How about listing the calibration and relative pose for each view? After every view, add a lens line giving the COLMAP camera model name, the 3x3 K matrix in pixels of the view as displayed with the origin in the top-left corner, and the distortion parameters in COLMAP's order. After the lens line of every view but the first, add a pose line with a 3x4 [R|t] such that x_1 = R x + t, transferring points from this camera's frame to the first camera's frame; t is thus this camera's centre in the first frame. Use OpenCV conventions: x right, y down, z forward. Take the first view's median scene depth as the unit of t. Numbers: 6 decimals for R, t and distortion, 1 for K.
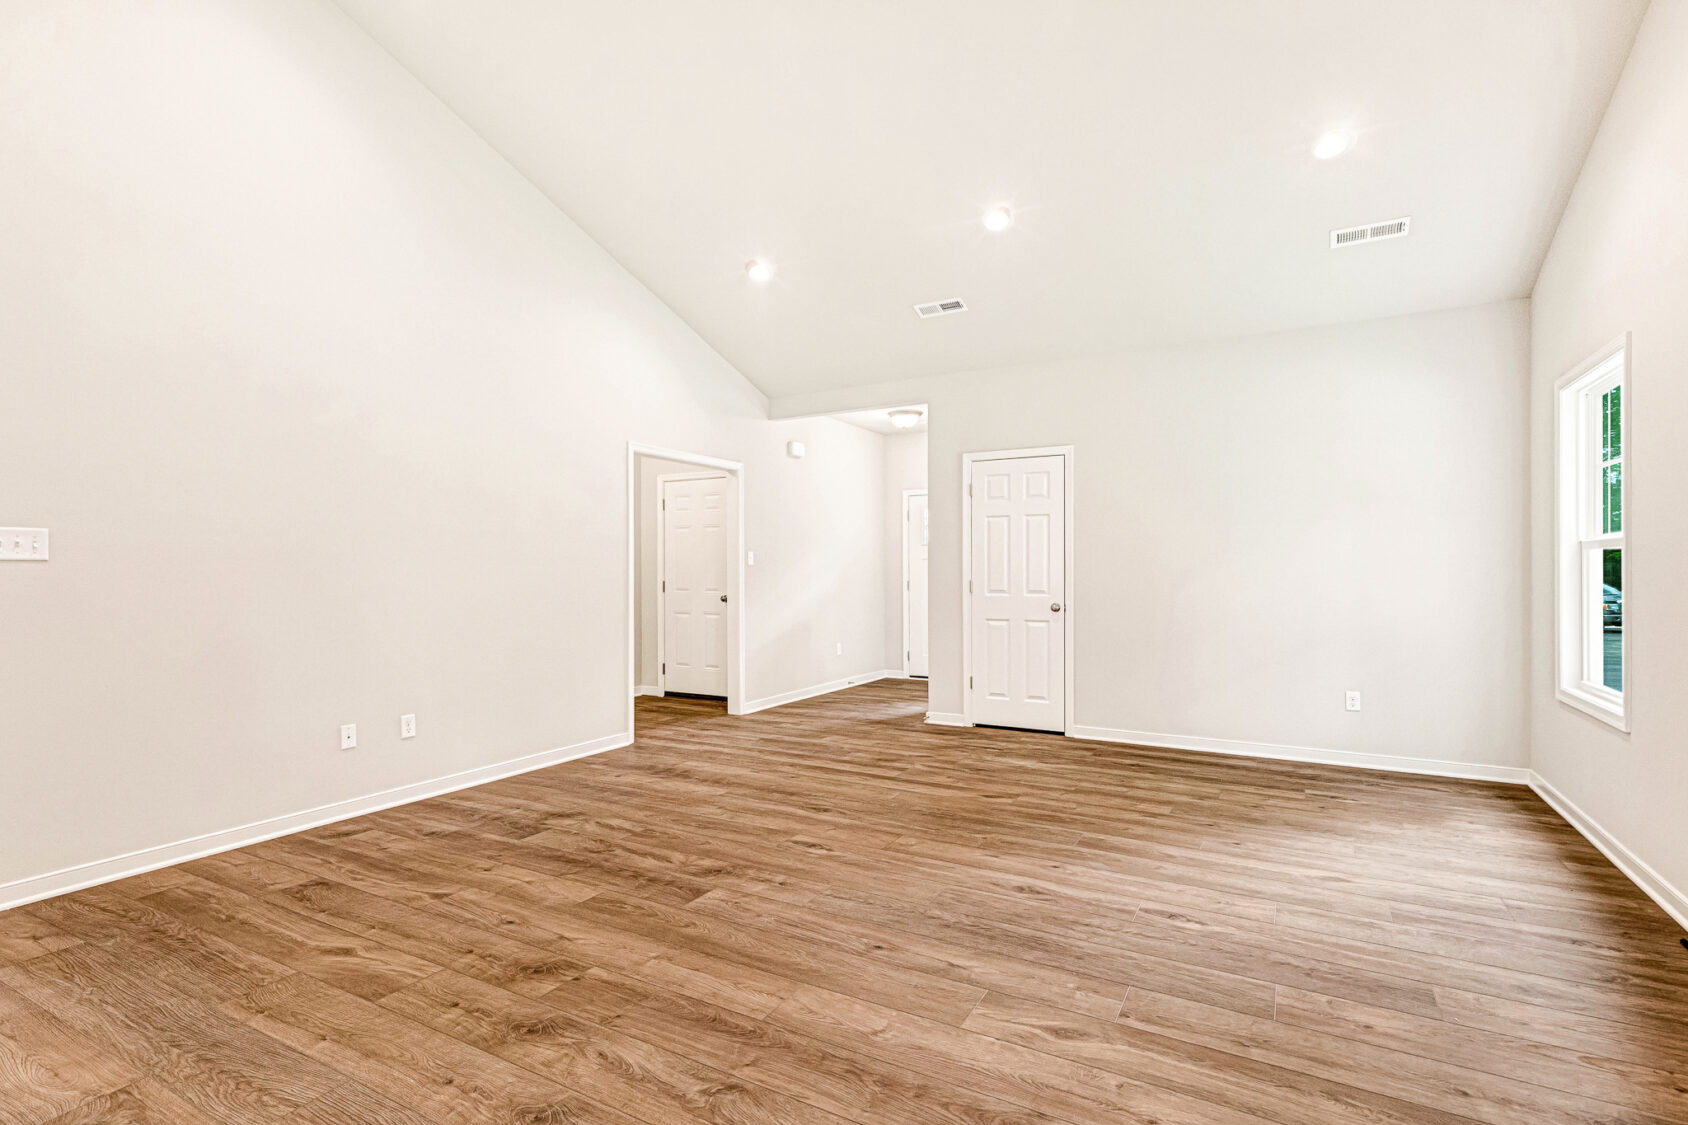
lens RADIAL K [[804.8, 0, 840.5], [0, 804.8, 573.5], [0, 0, 1]] dist [0.013329, -0.003581]
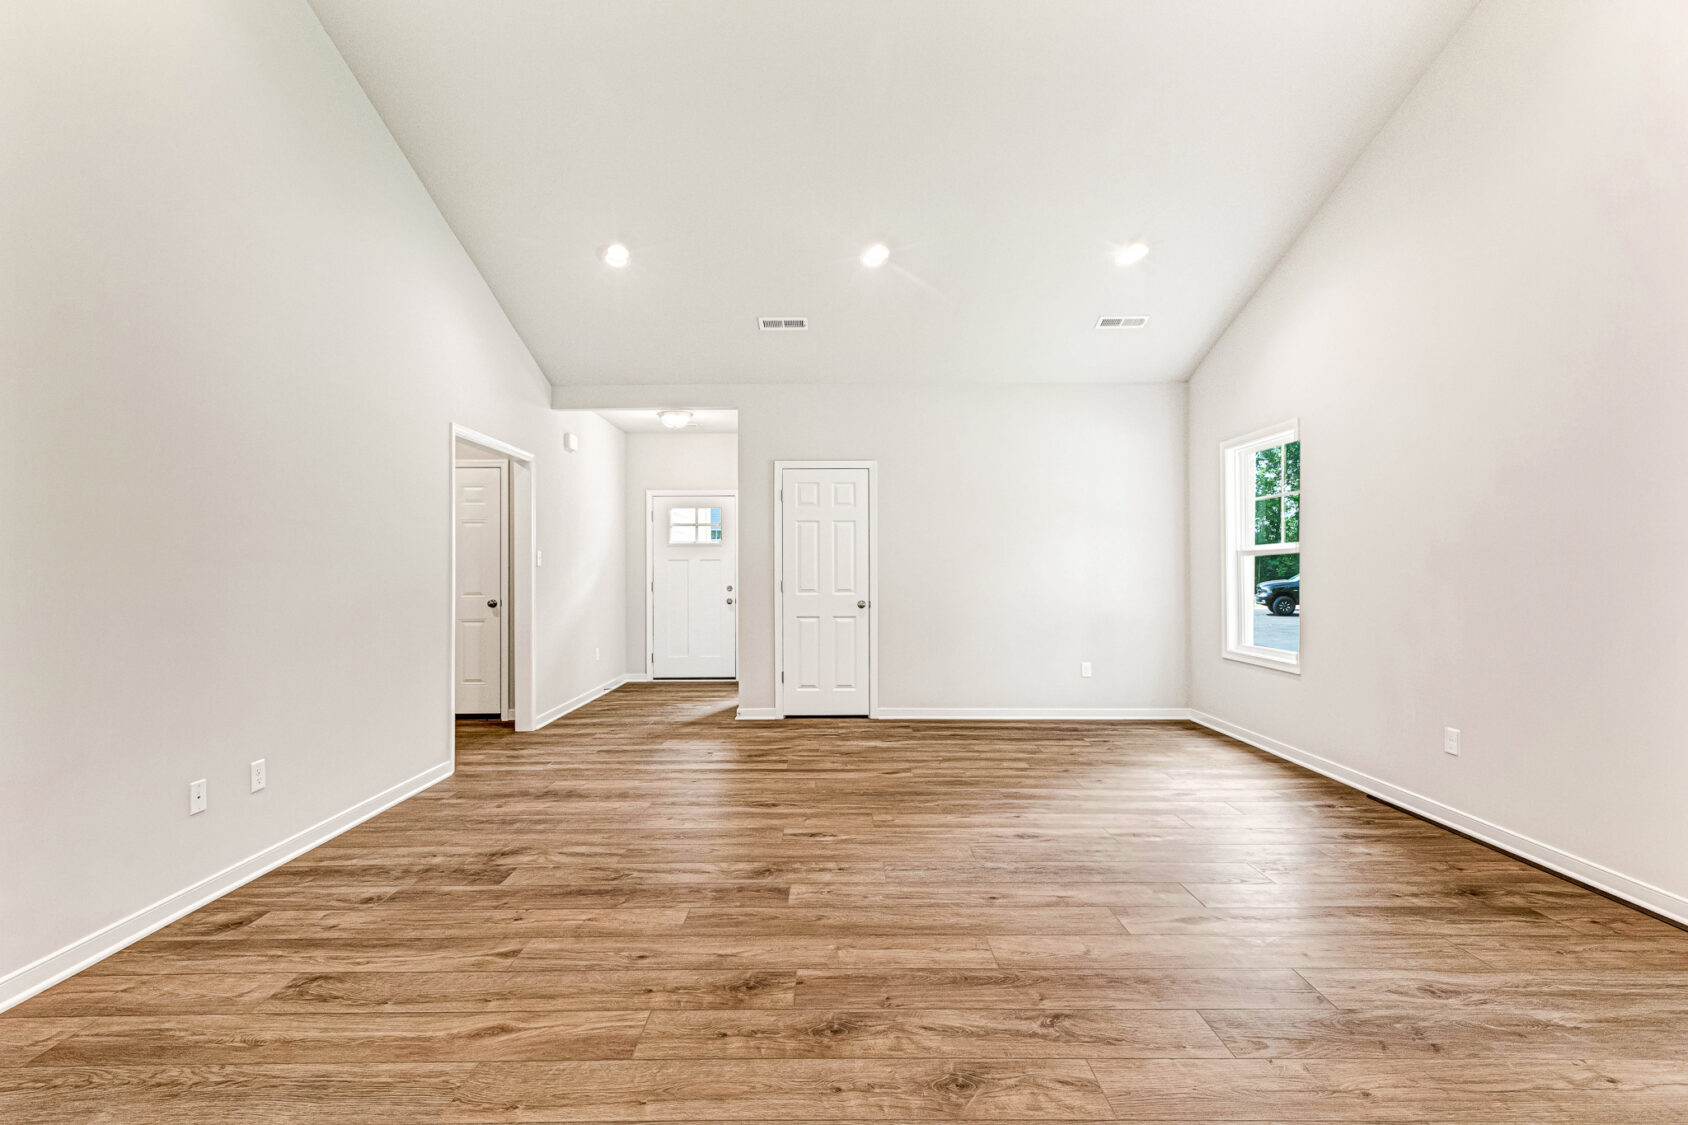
lens RADIAL K [[804.8, 0, 835.0], [0, 804.8, 563.9], [0, 0, 1]] dist [0.013329, -0.003581]
pose [[0.871946, 0.003217, 0.489592, -0.517601], [0.003486, 0.999912, -0.012779, 0.000668], [-0.489590, 0.012849, 0.871858, 0.072957]]
